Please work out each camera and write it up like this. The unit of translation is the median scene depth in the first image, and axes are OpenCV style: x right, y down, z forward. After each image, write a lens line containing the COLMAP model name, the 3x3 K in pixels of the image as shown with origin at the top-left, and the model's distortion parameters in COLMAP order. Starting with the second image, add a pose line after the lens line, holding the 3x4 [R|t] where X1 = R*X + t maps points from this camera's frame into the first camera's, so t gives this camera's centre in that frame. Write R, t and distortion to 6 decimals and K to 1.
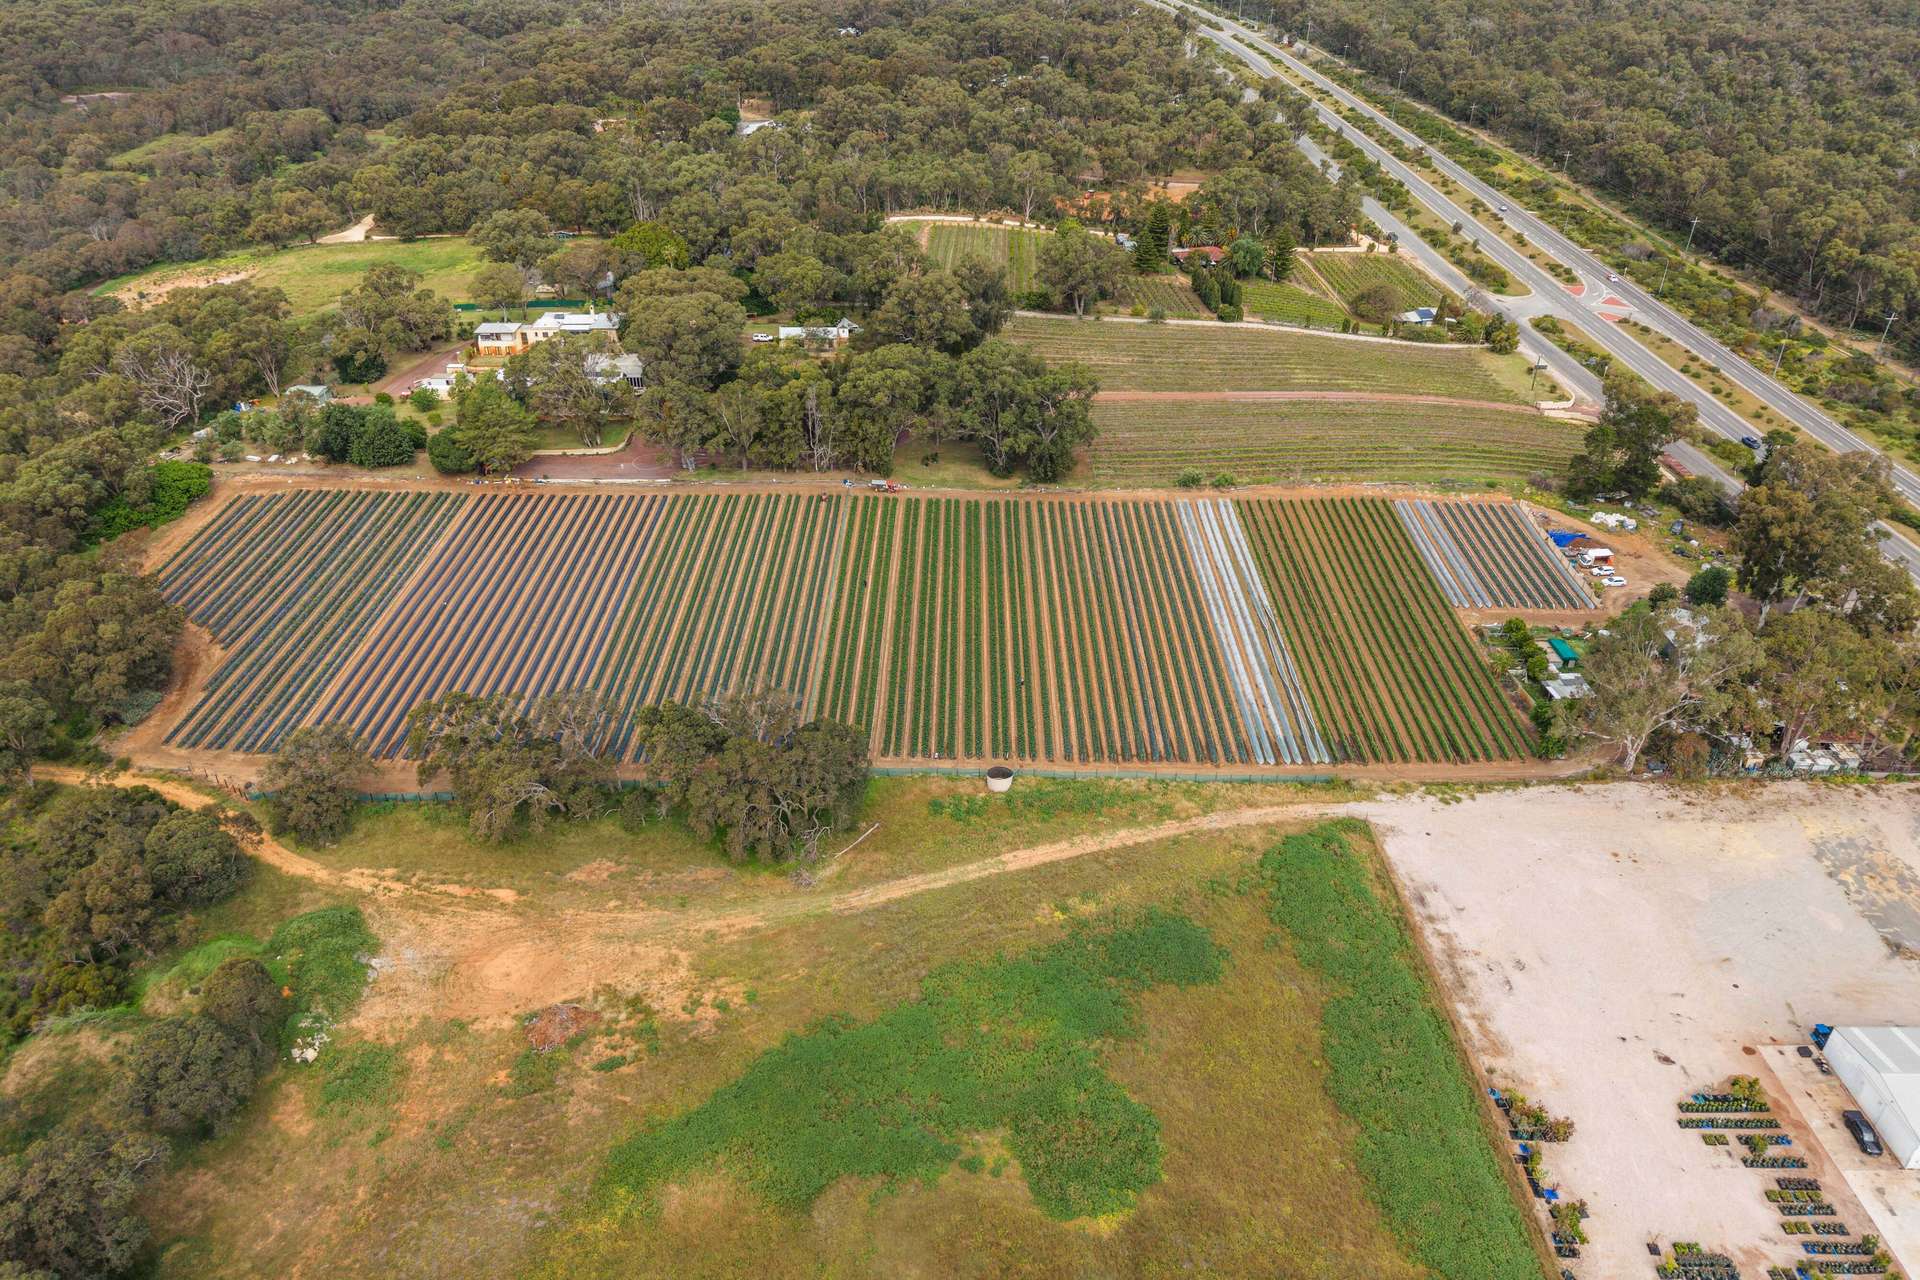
lens RADIAL K [[1288.9, 0, 962.4], [0, 1288.9, 630.3], [0, 0, 1]] dist [0.012351, -0.010374]
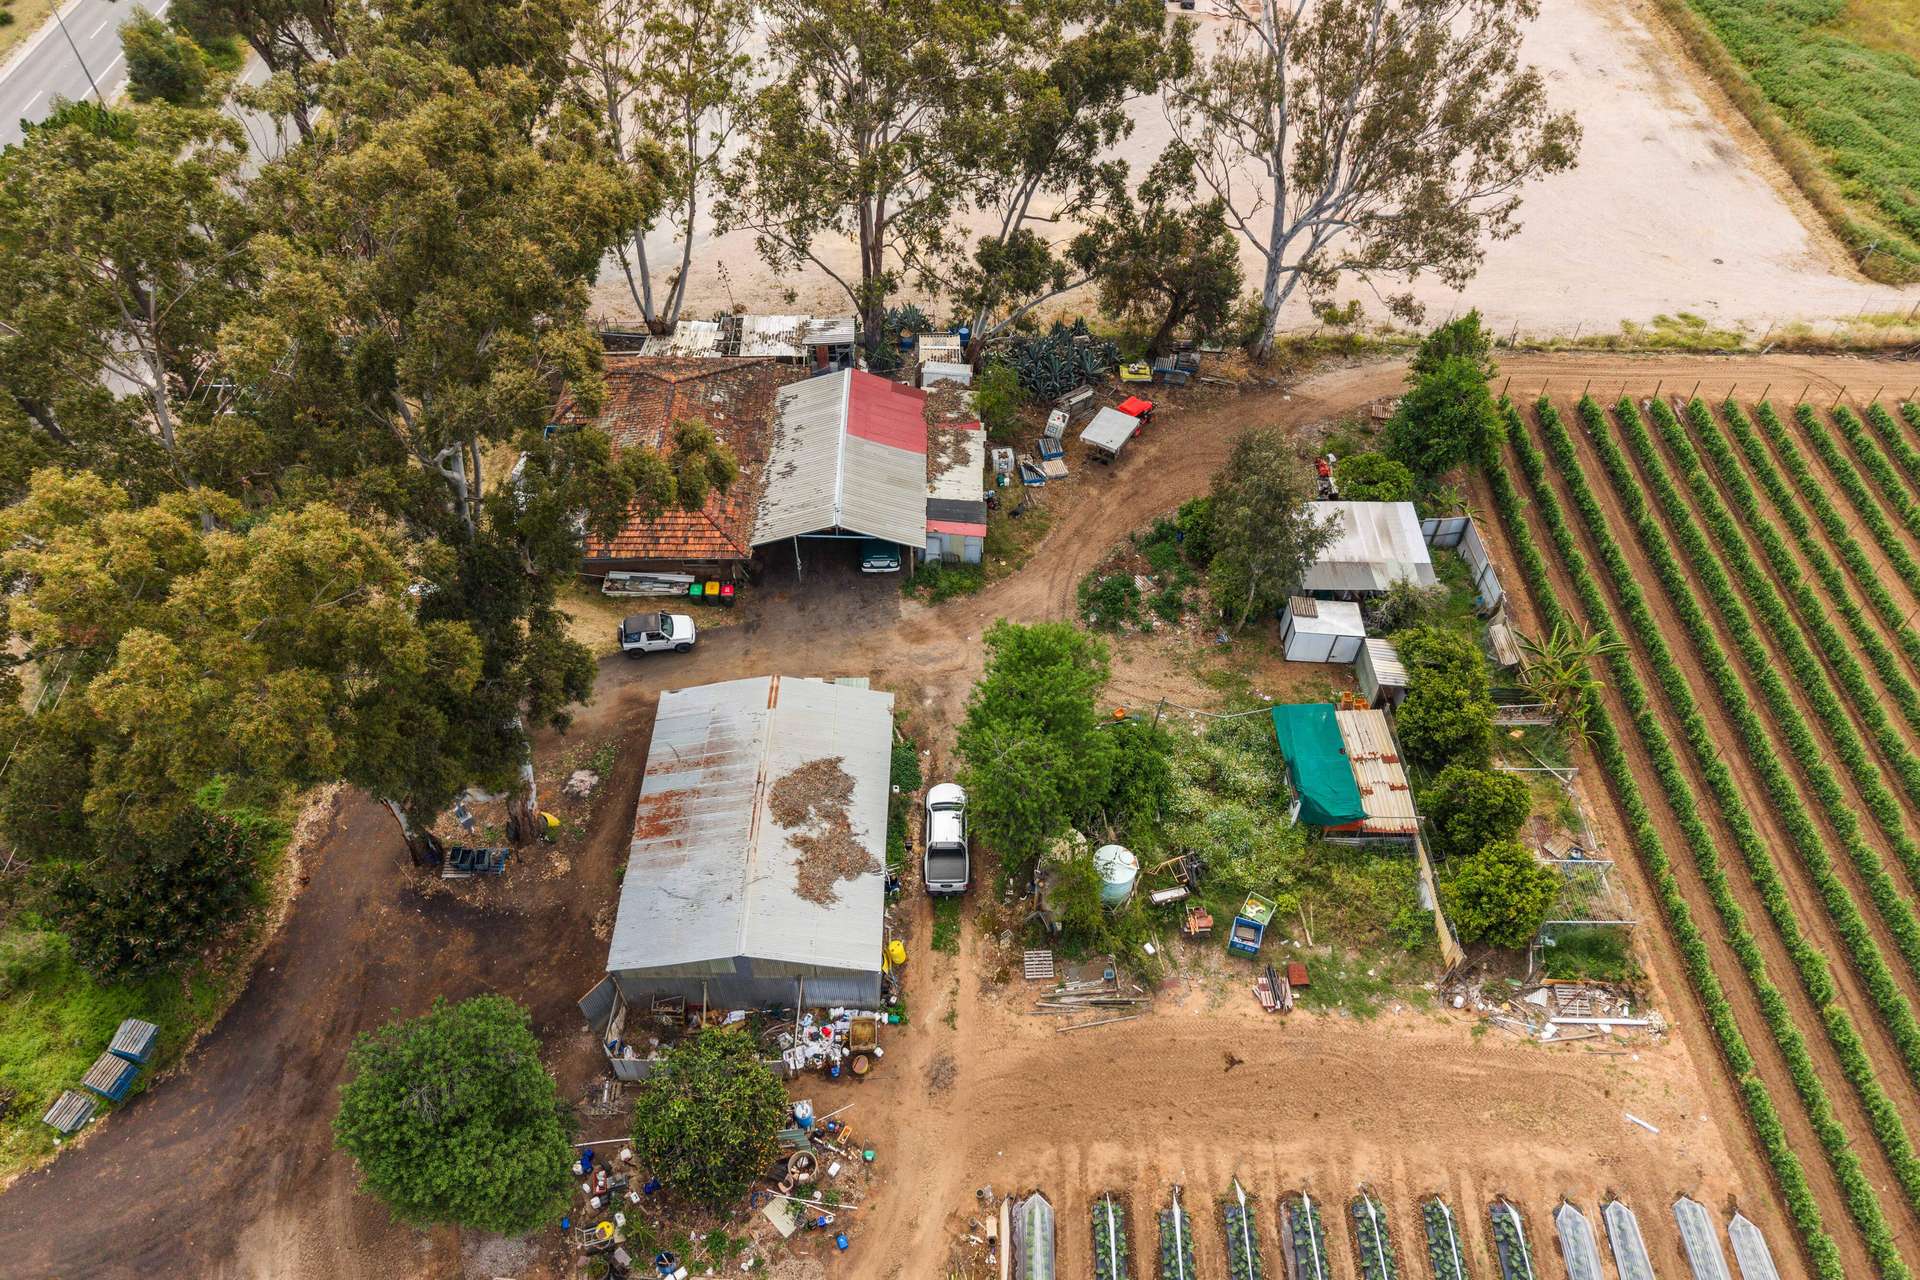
lens RADIAL K [[1340.8, 0, 963.1], [0, 1340.8, 572.5], [0, 0, 1]] dist [0.039963, -0.075487]
pose [[-0.999923, -0.006872, -0.010309, 0.490787], [-0.011569, 0.220219, 0.975382, -0.227543], [-0.004433, 0.975426, -0.220281, 0.932415]]
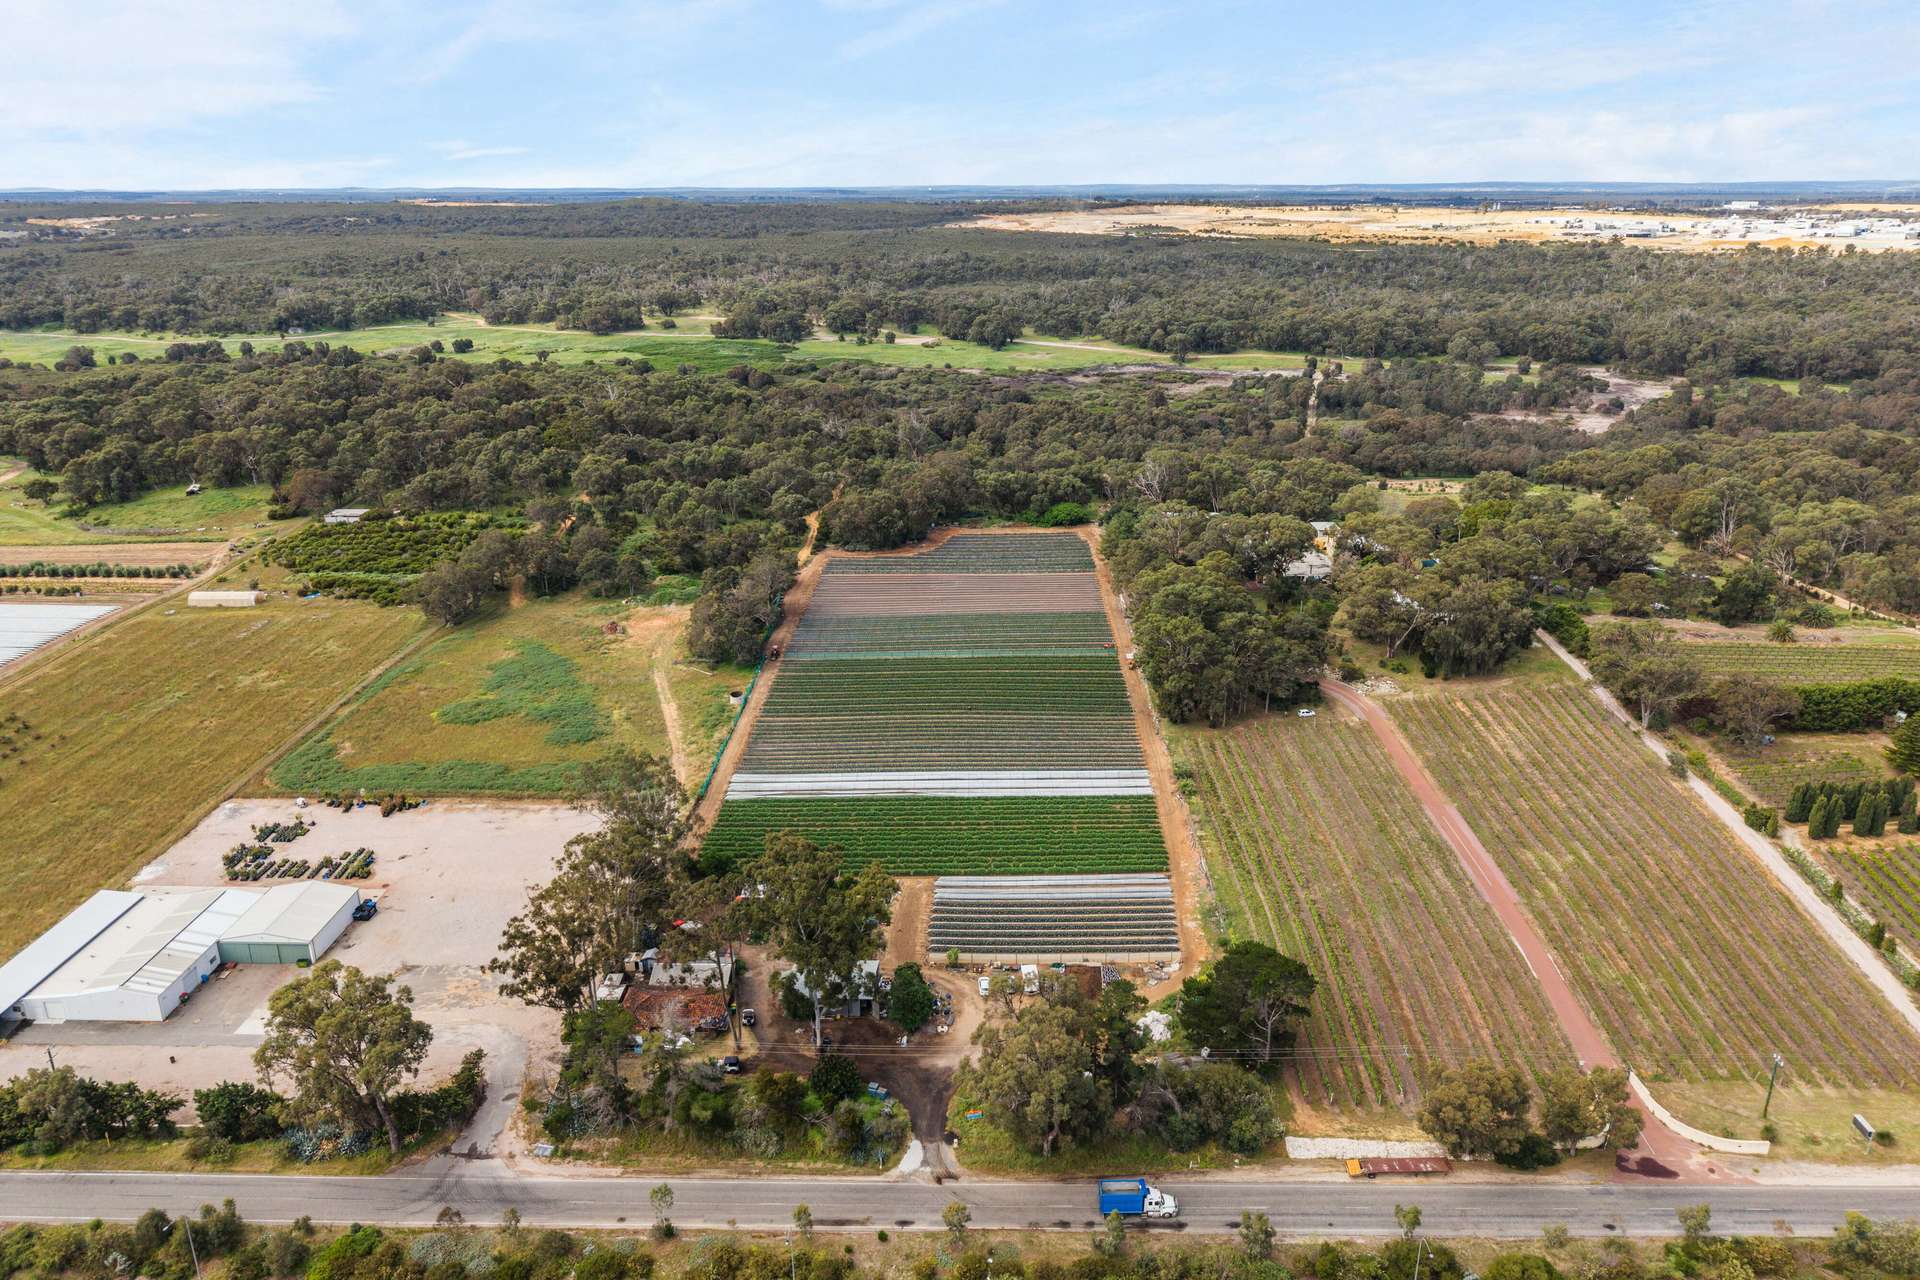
lens RADIAL K [[1298.6, 0, 961.2], [0, 1298.6, 633.4], [0, 0, 1]] dist [0.011886, -0.009454]
pose [[-0.033729, 0.320052, -0.946800, 1.237520], [-0.510644, 0.808832, 0.291605, -0.461516], [0.859130, 0.493313, 0.136151, 0.770783]]
